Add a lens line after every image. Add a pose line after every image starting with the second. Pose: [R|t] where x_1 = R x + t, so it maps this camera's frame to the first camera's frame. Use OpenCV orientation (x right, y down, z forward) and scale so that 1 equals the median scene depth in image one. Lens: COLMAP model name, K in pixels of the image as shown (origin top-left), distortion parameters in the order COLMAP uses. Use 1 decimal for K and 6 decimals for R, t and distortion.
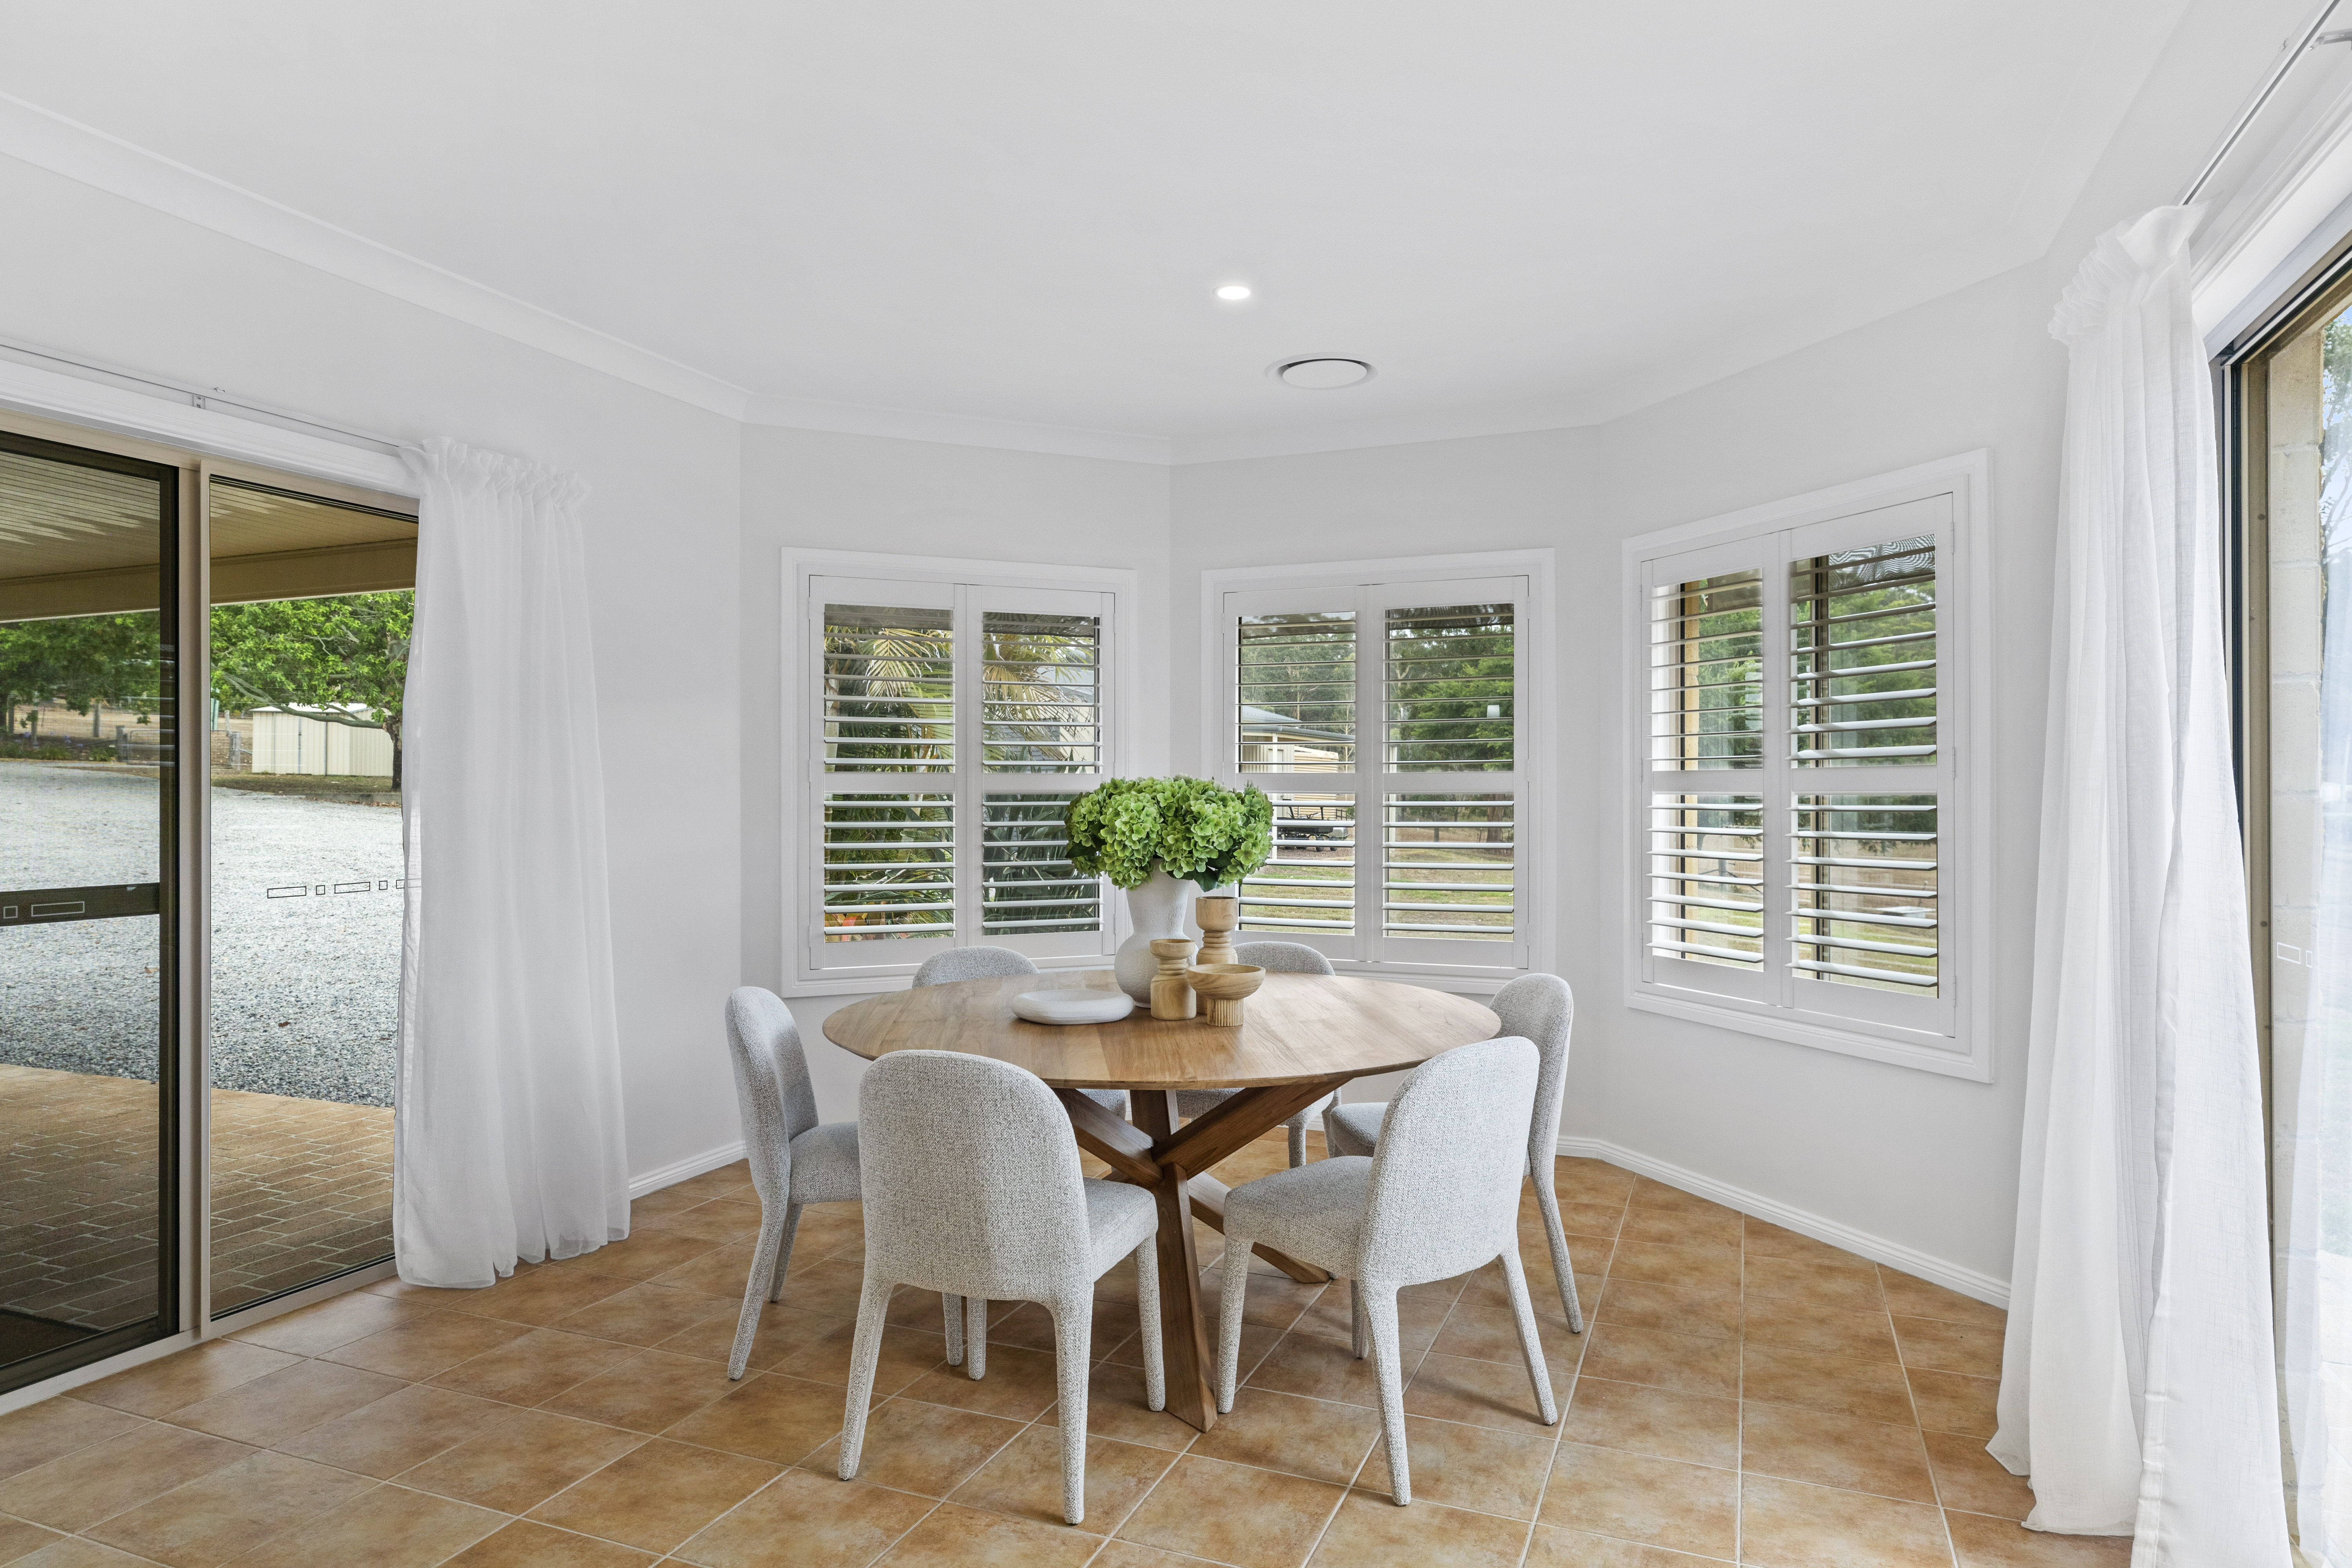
lens RADIAL K [[1412.7, 0, 1172.7], [0, 1412.7, 775.5], [0, 0, 1]] dist [0.036490, 0.000320]
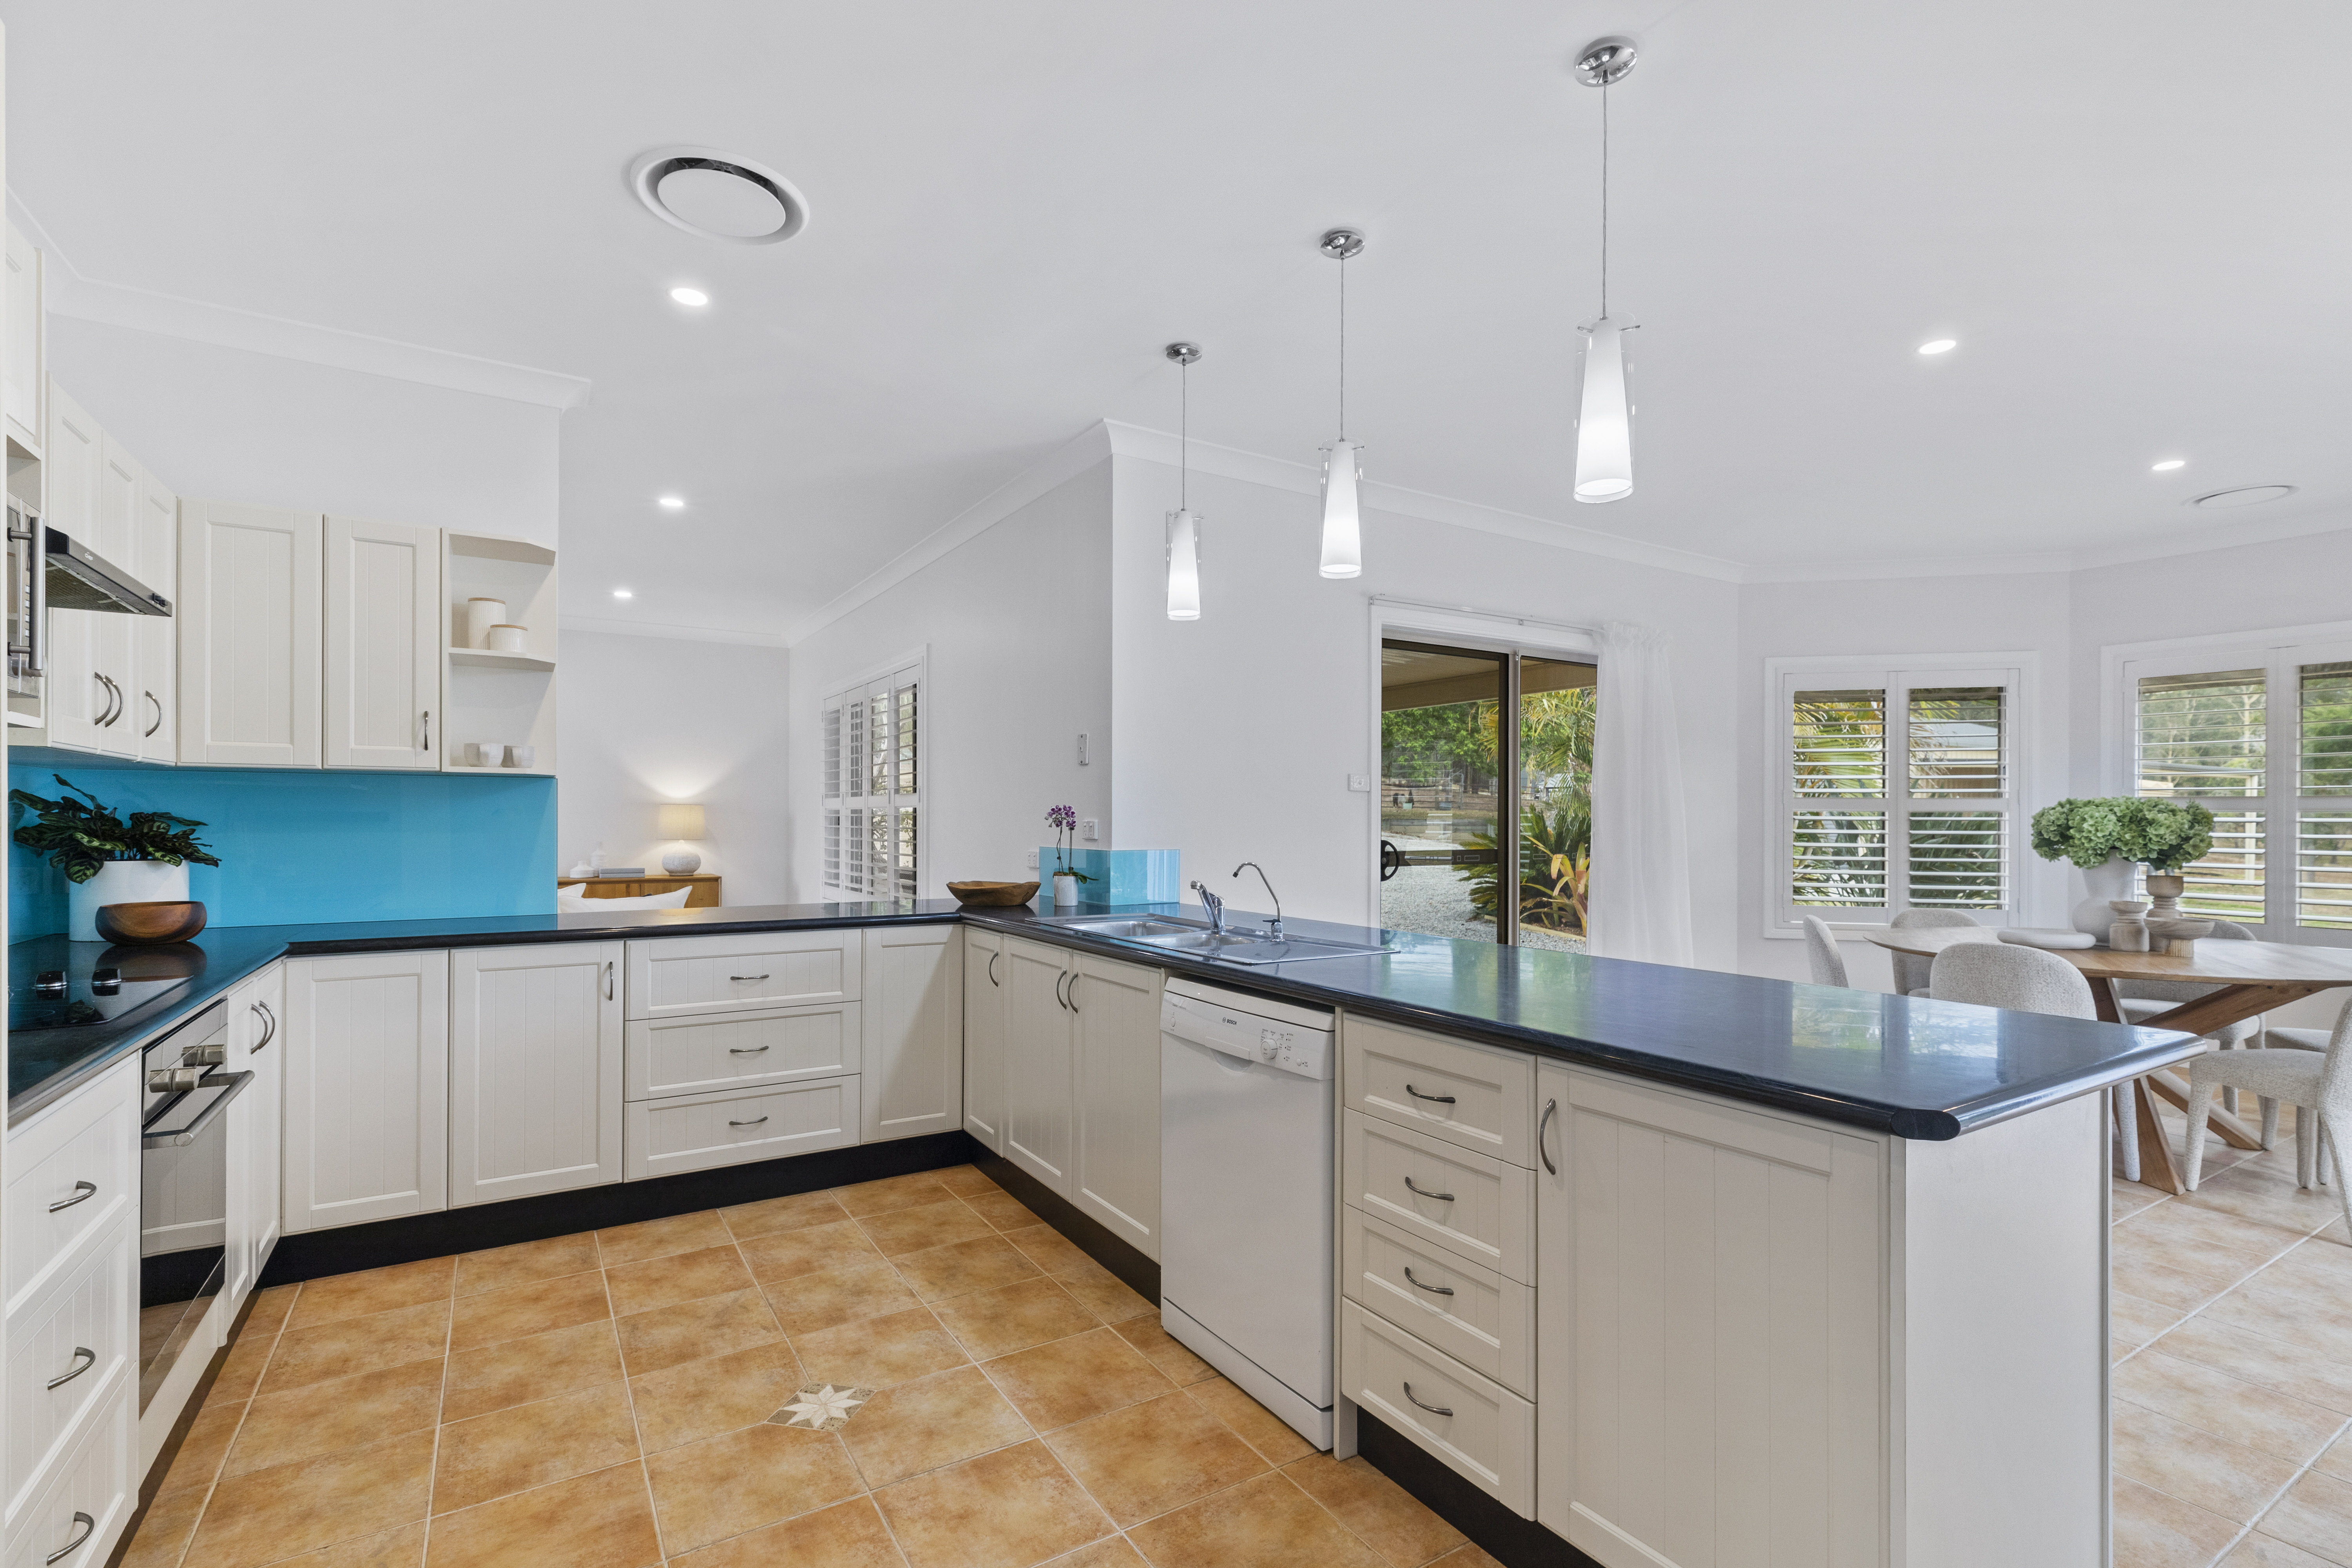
lens RADIAL K [[1073.9, 0, 1183.1], [0, 1073.9, 803.6], [0, 0, 1]] dist [0.008802, 0.000329]
pose [[0.815985, -0.000706, -0.578073, -0.161406], [-0.000330, 0.999999, -0.001687, 0.011122], [0.578073, 0.001567, 0.815983, -0.577476]]
